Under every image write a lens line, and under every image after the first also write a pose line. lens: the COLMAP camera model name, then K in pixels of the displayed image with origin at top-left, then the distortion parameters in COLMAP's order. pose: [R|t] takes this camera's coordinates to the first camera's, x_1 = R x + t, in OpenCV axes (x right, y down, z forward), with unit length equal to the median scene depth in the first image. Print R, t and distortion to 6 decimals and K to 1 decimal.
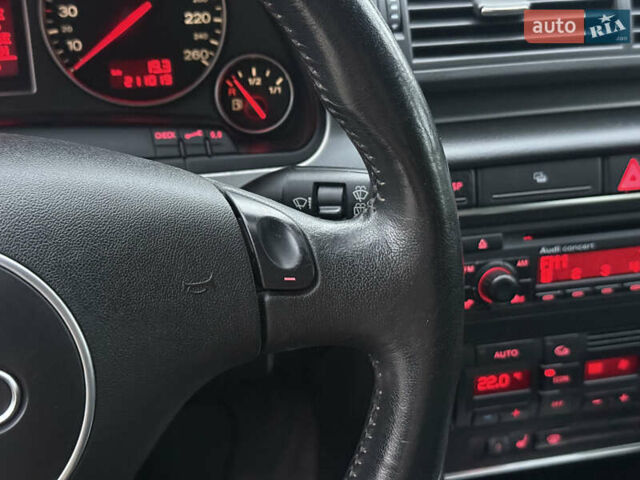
lens RADIAL K [[871.9, 0, 319.0], [0, 871.9, 252.4], [0, 0, 1]] dist [0.048670, 0.013562]
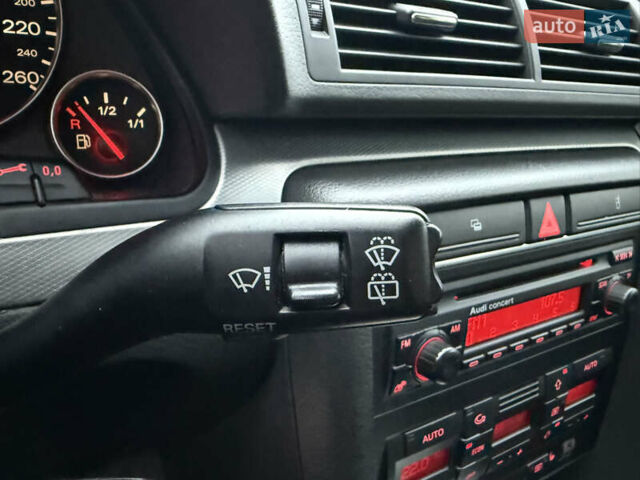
lens RADIAL K [[499.6, 0, 270.8], [0, 499.6, 241.7], [0, 0, 1]] dist [-0.007809, -0.001368]
pose [[0.958749, -0.042627, 0.281041, -0.065532], [0.068324, 0.994265, -0.082274, -0.042262], [-0.275922, 0.098082, 0.956163, 0.578922]]
